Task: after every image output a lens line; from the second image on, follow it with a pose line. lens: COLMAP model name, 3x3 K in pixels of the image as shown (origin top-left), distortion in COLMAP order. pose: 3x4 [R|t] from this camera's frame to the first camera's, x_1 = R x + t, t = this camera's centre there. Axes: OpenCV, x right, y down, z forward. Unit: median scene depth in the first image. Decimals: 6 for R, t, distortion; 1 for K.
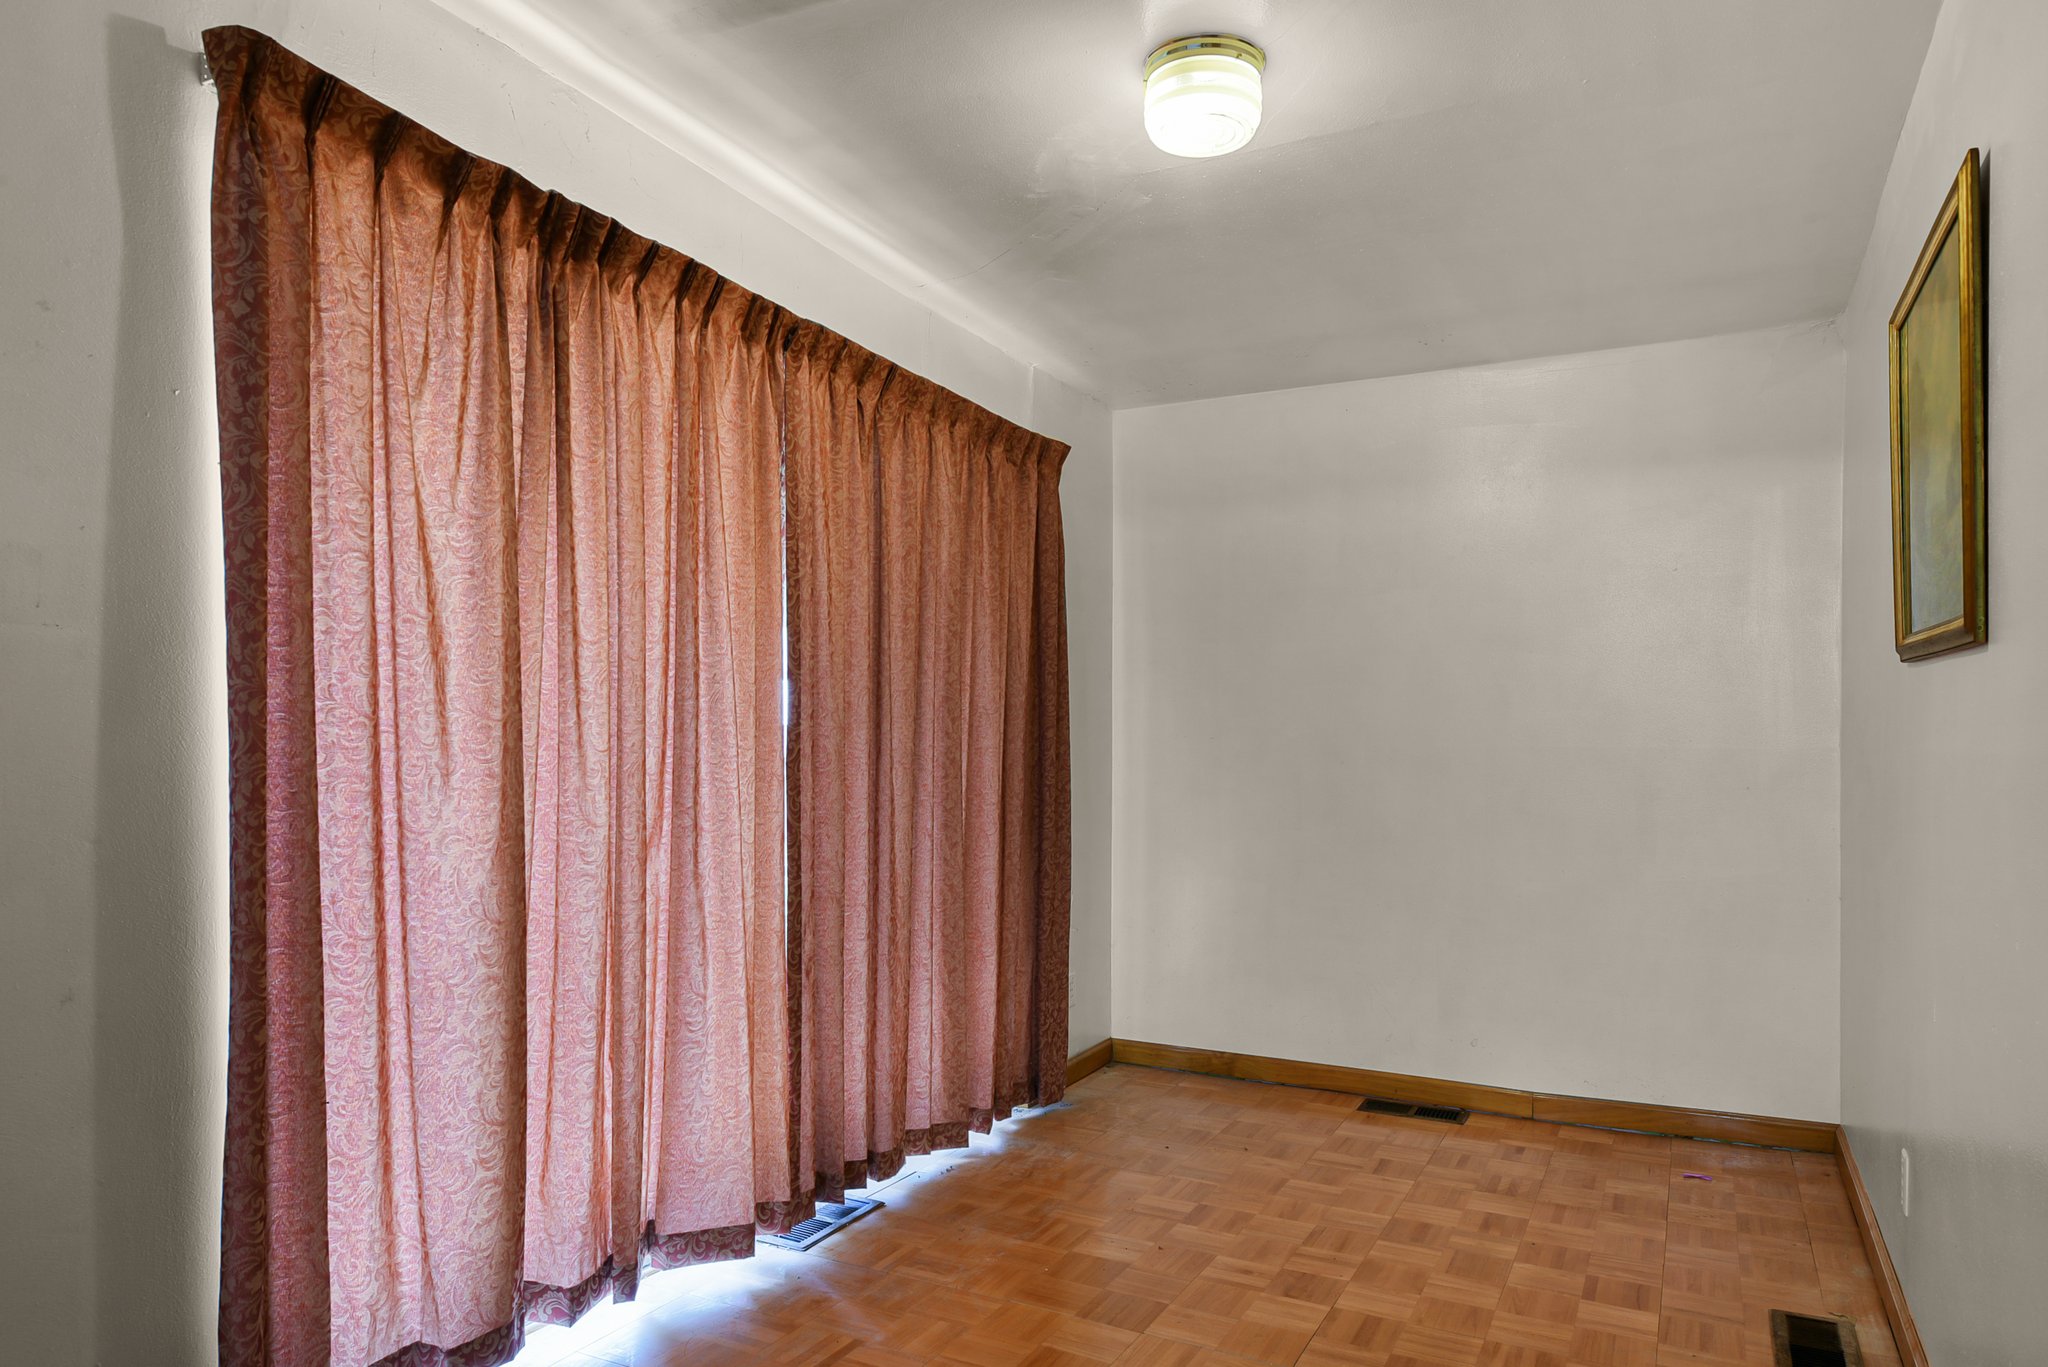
lens RADIAL K [[1296.5, 0, 1042.0], [0, 1296.5, 726.0], [0, 0, 1]] dist [0.026044, -0.003814]
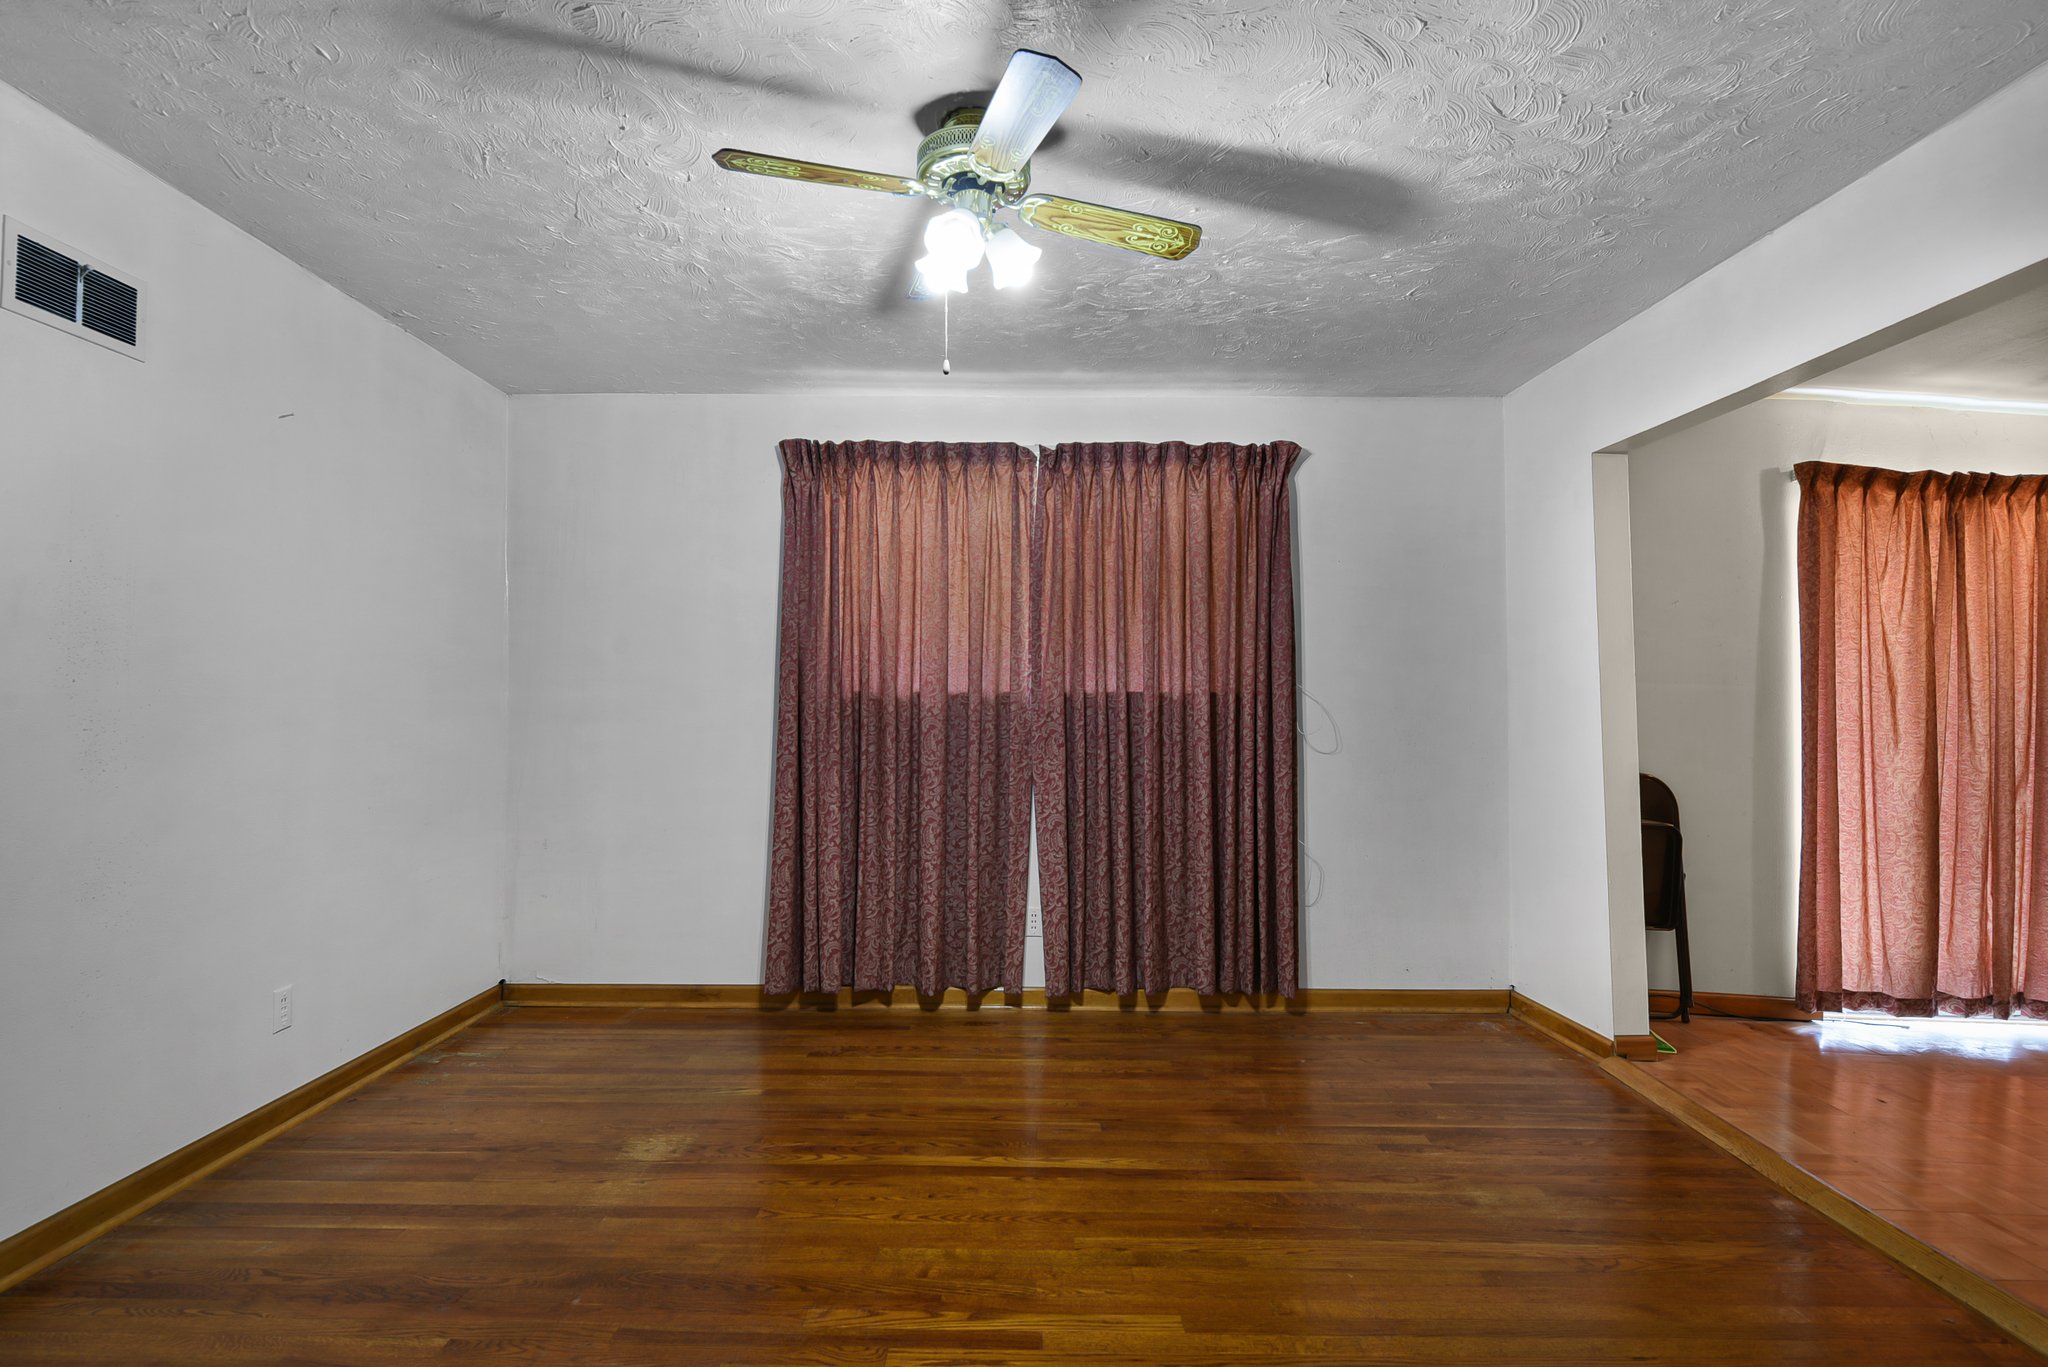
lens RADIAL K [[1013.7, 0, 1007.5], [0, 1013.7, 698.0], [0, 0, 1]] dist [-0.006222, -0.004344]
pose [[0.437159, -0.006471, -0.899361, 0.429734], [-0.012617, 0.999832, -0.013327, 0.001938], [0.899296, 0.017173, 0.437004, -1.124383]]
